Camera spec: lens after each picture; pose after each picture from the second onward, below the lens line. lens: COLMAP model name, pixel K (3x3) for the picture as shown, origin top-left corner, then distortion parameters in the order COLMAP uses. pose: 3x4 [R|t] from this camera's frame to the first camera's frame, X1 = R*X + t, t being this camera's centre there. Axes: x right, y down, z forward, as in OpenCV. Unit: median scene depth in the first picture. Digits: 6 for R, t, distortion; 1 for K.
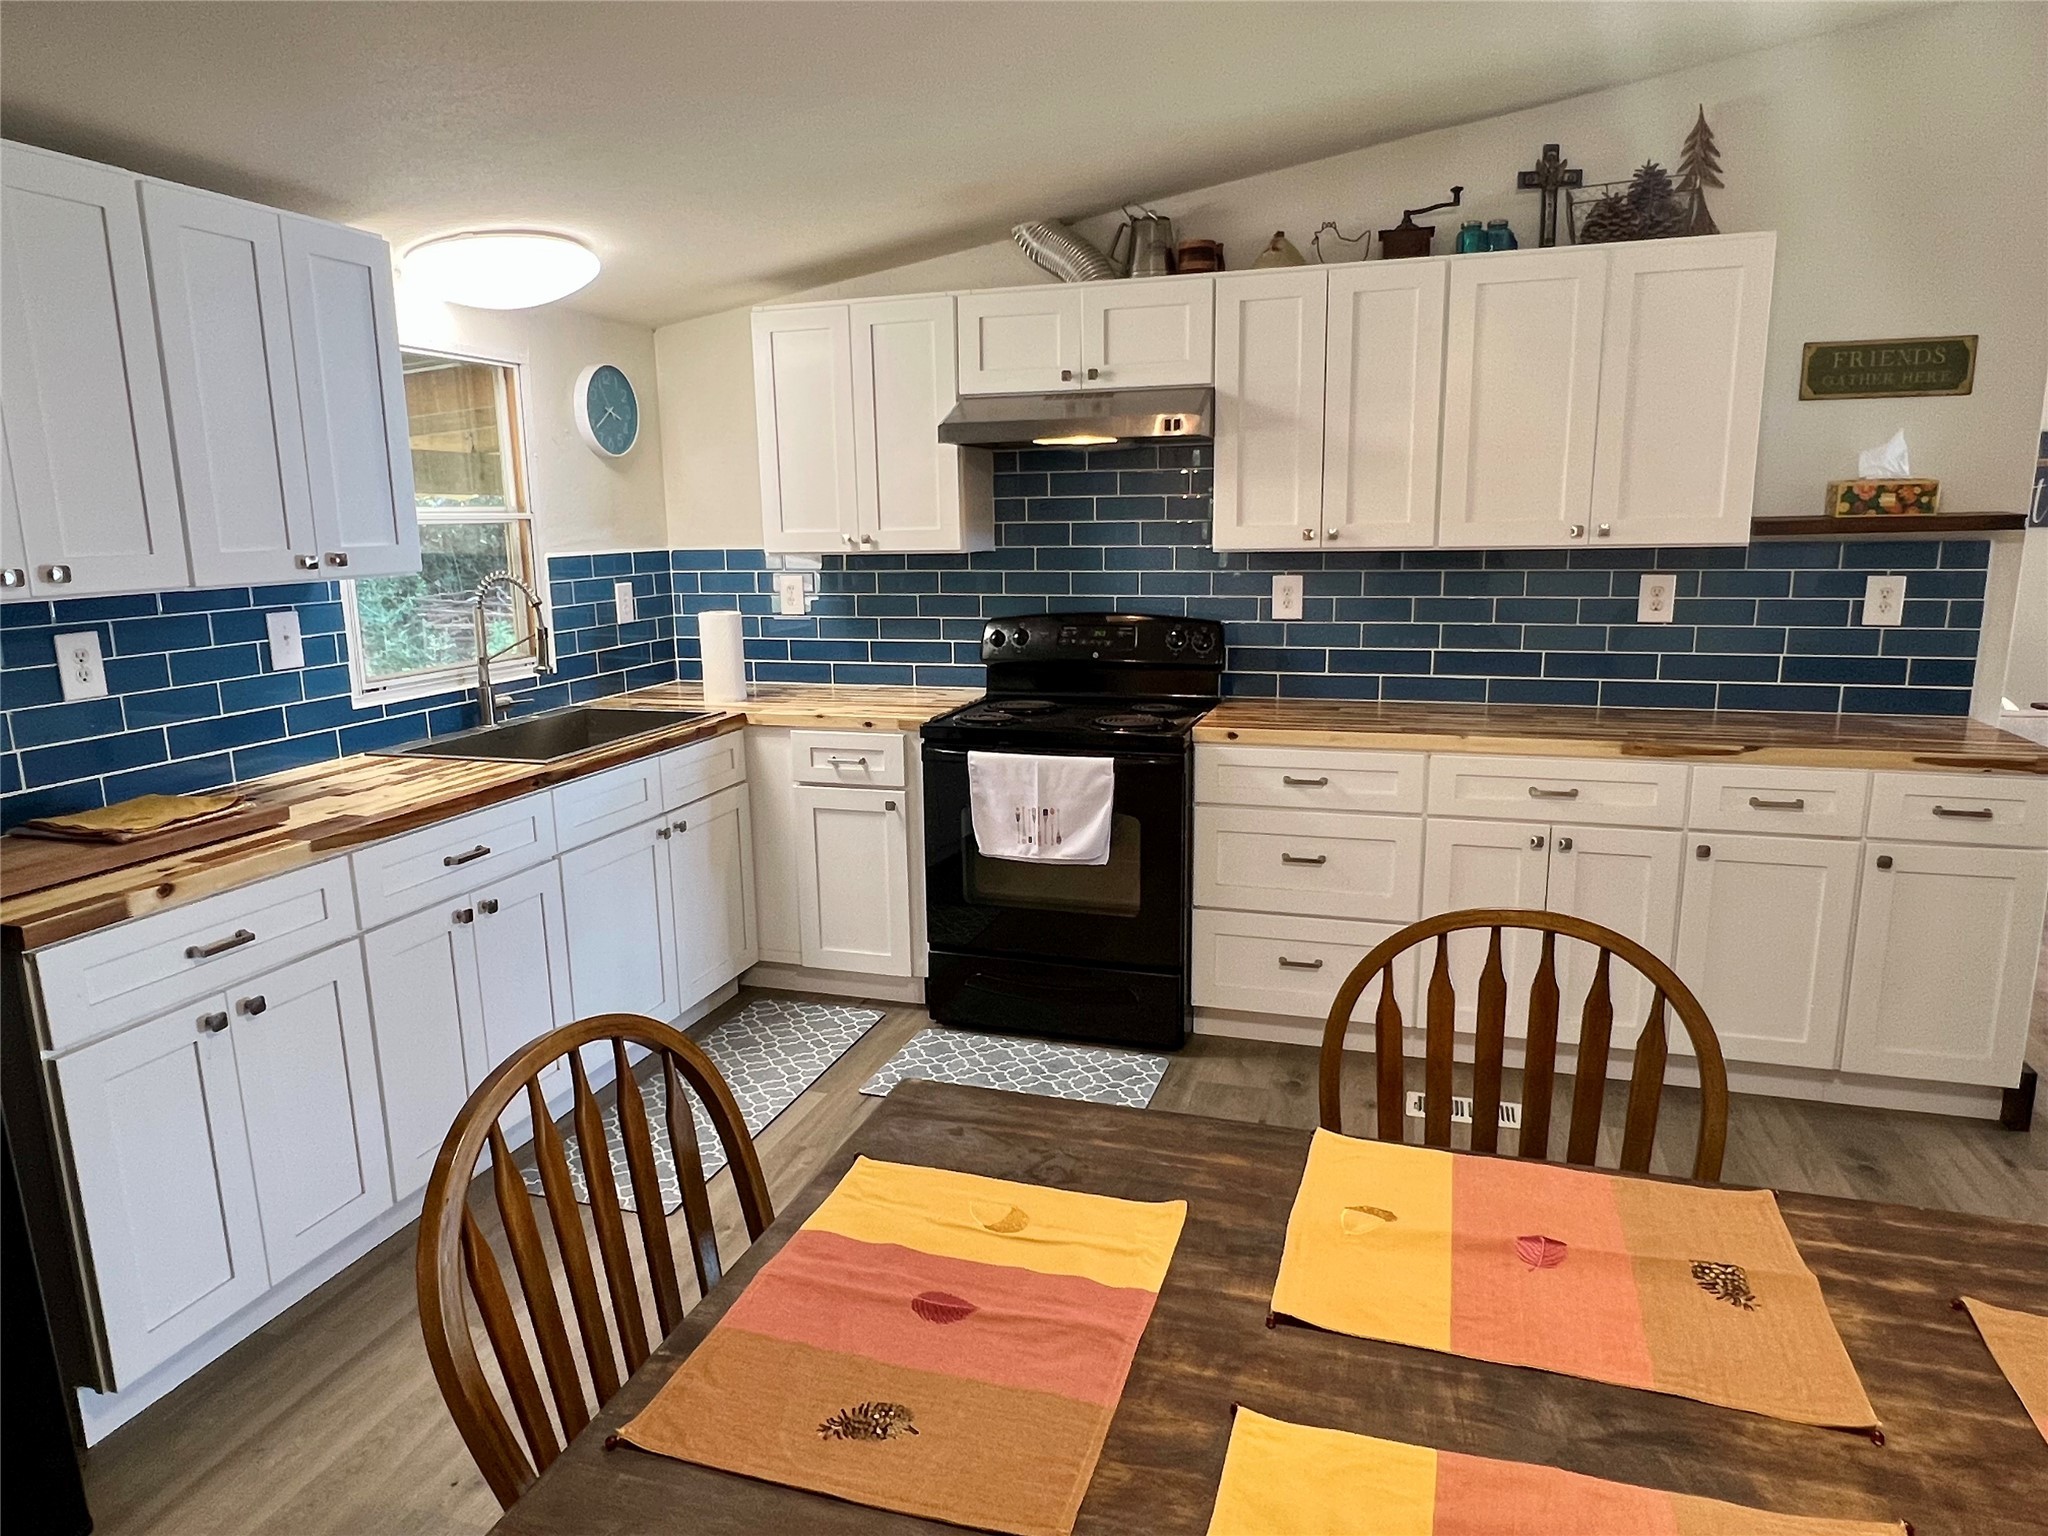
lens RADIAL K [[1288.3, 0, 1017.7], [0, 1288.3, 775.5], [0, 0, 1]] dist [0.001668, -0.005317]
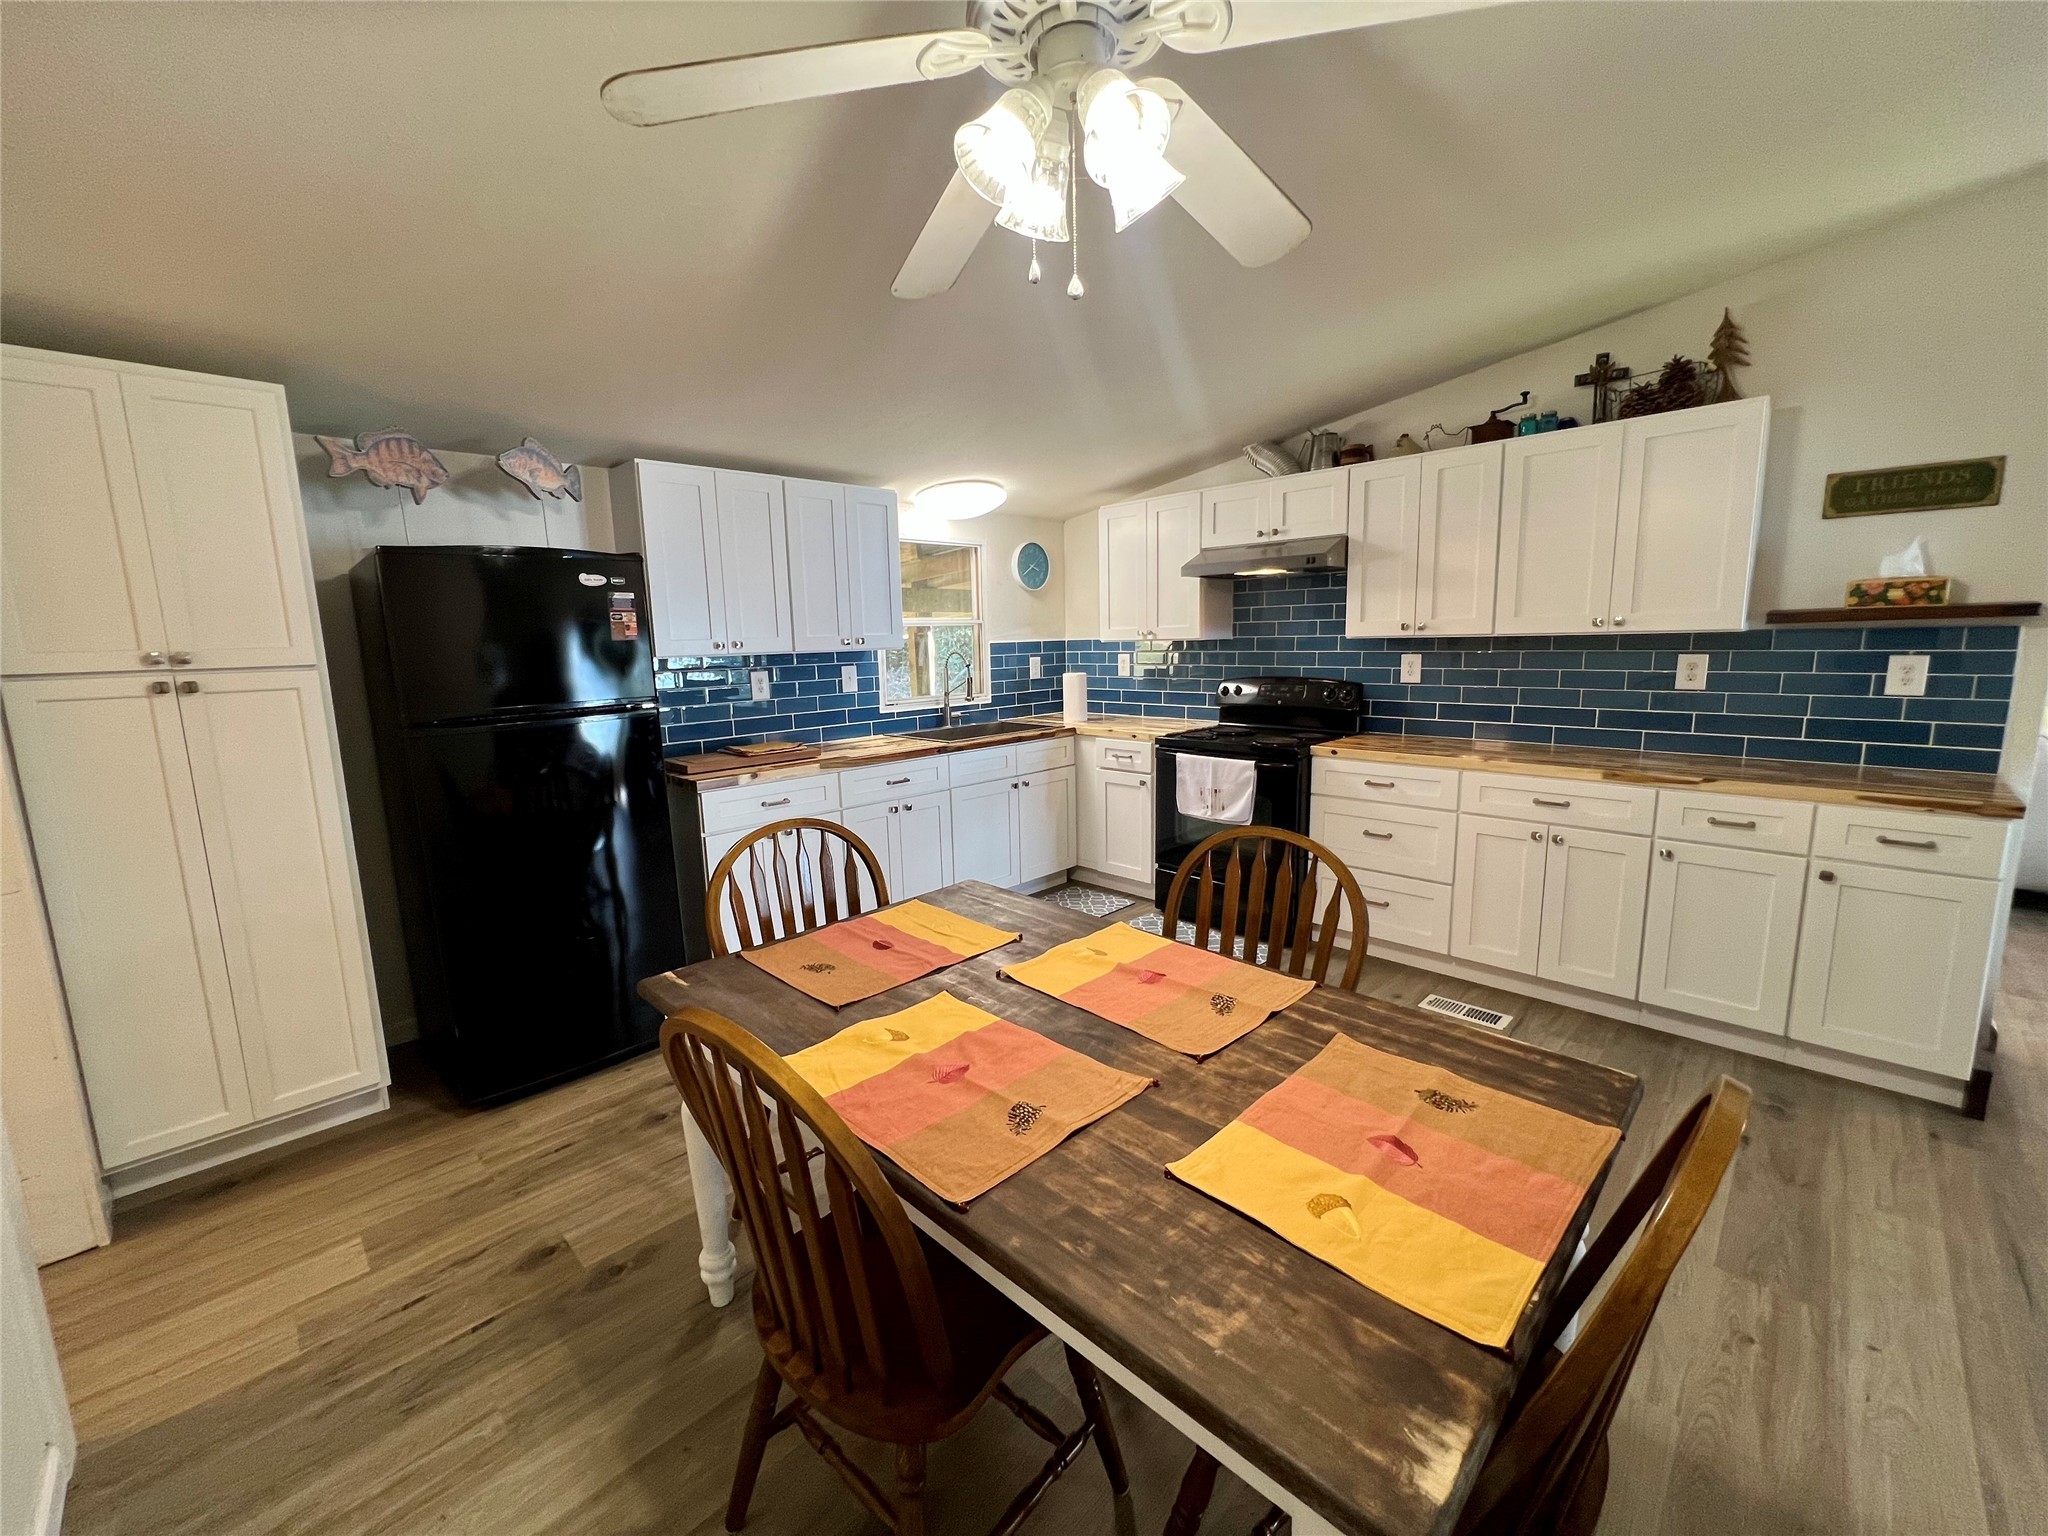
lens RADIAL K [[824.2, 0, 1016.2], [0, 824.2, 763.6], [0, 0, 1]] dist [-0.003757, 0.000275]
pose [[0.885077, 0.066532, -0.460666, 0.284266], [-0.082244, 0.996513, -0.014092, 0.029110], [0.458122, 0.050359, 0.887462, -0.081863]]
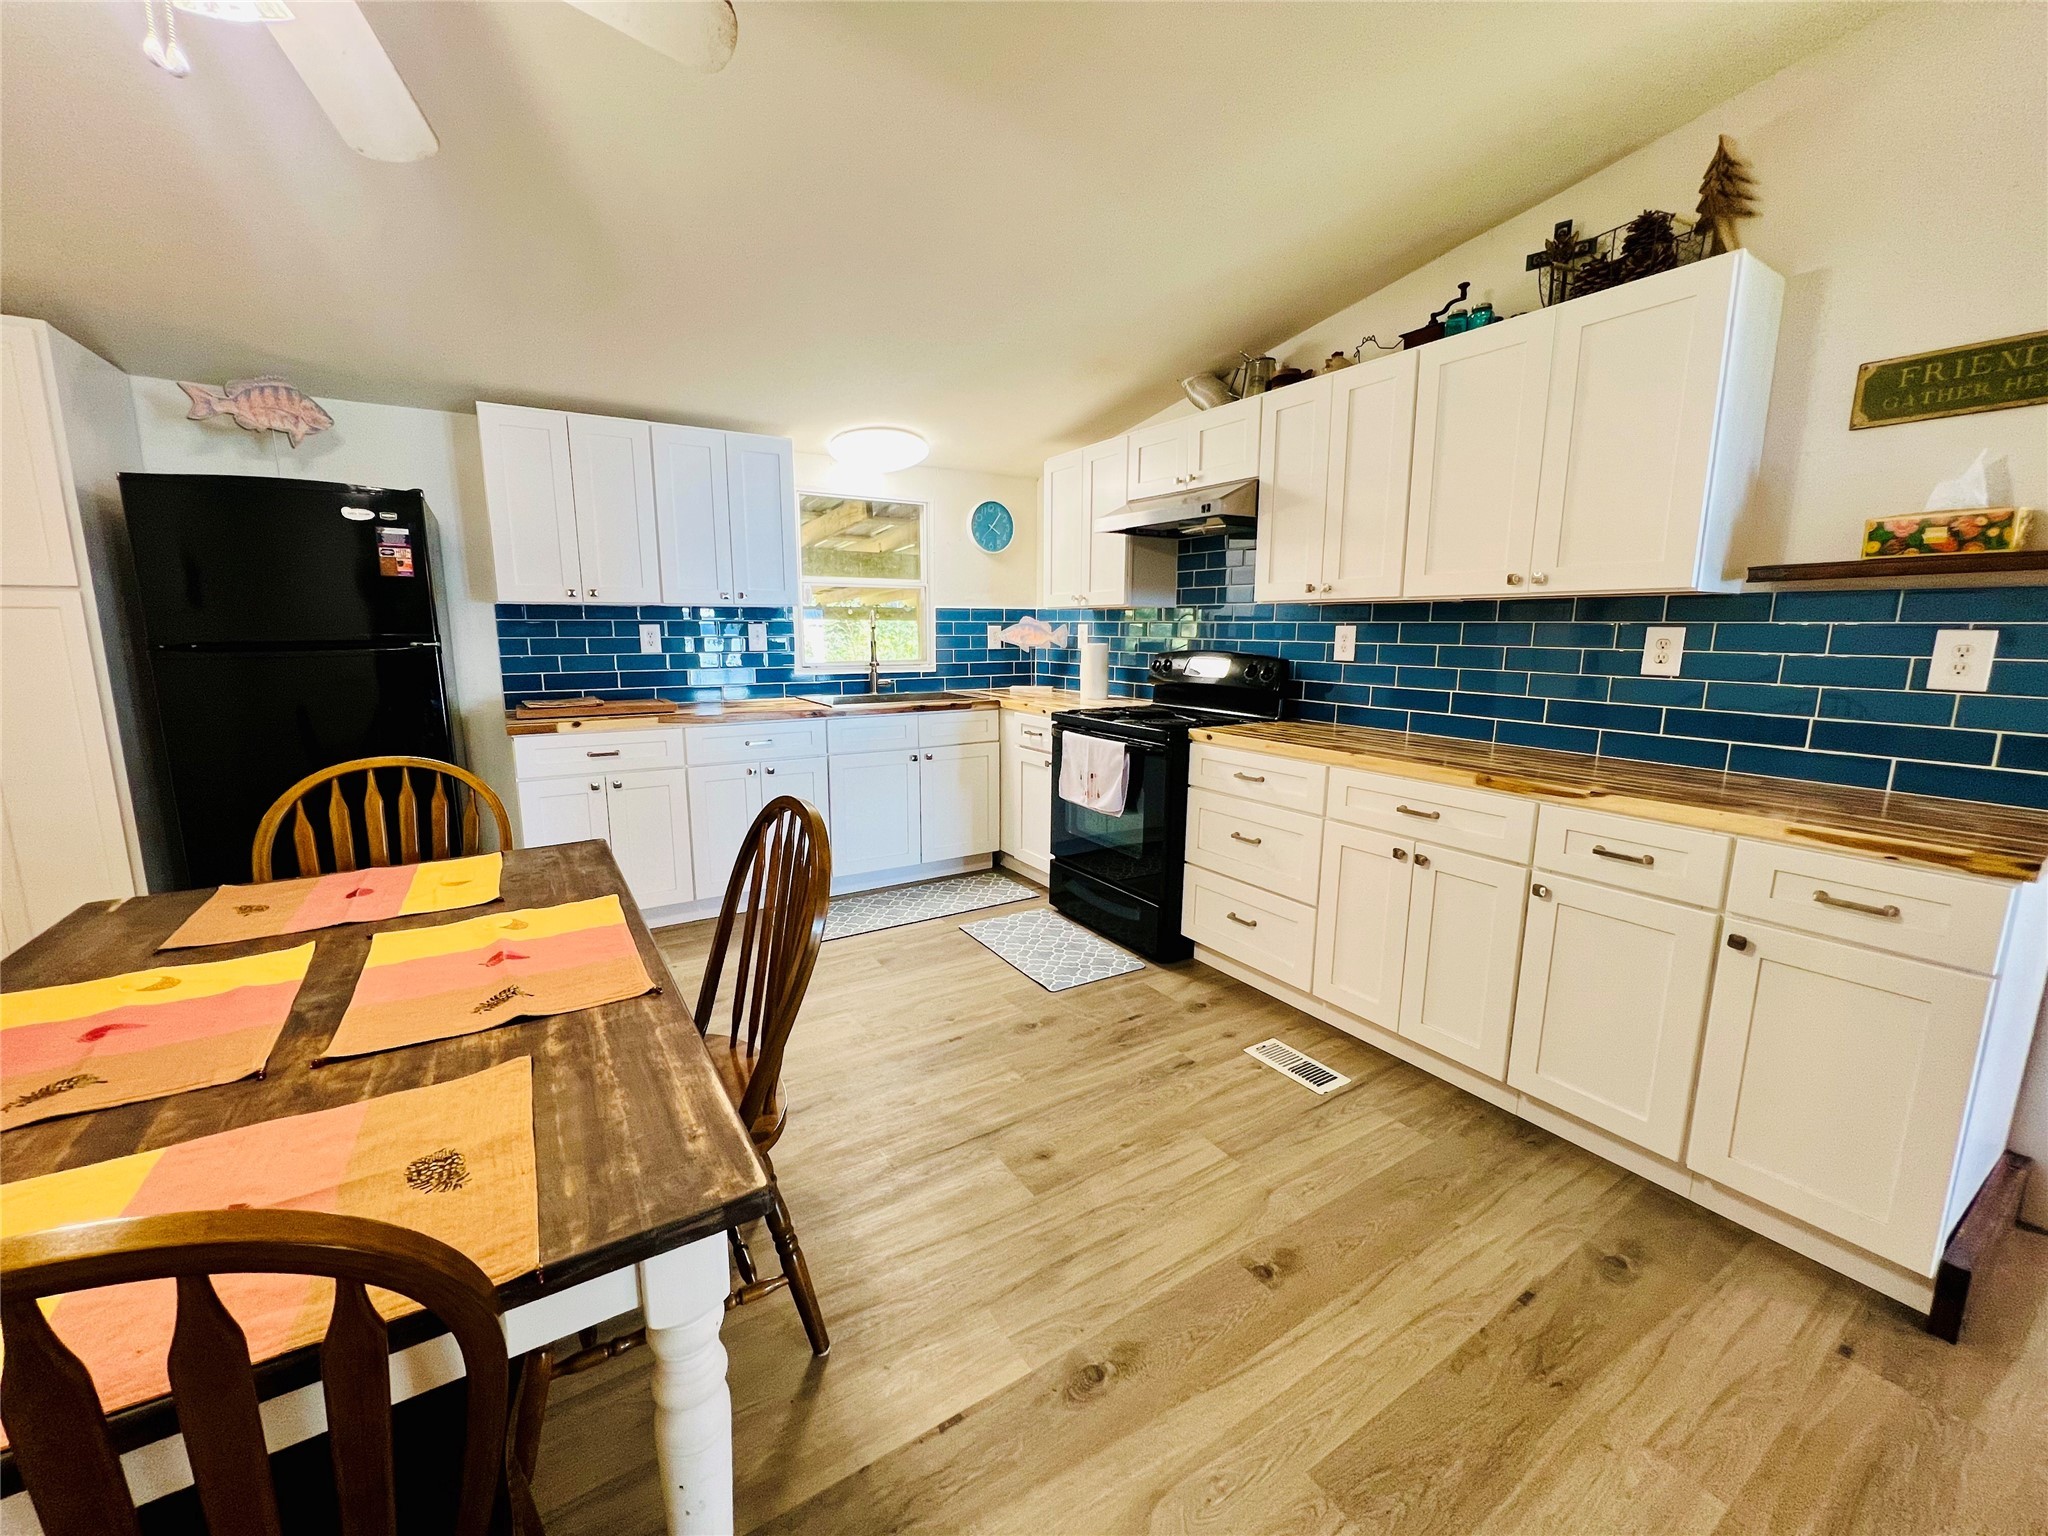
lens RADIAL K [[820.7, 0, 1017.4], [0, 820.7, 763.8], [0, 0, 1]] dist [-0.001906, -0.000163]
pose [[0.760988, 0.127329, -0.636149, 0.550394], [-0.144482, 0.989188, 0.025157, 0.003660], [0.632474, 0.072768, 0.771156, 0.217673]]
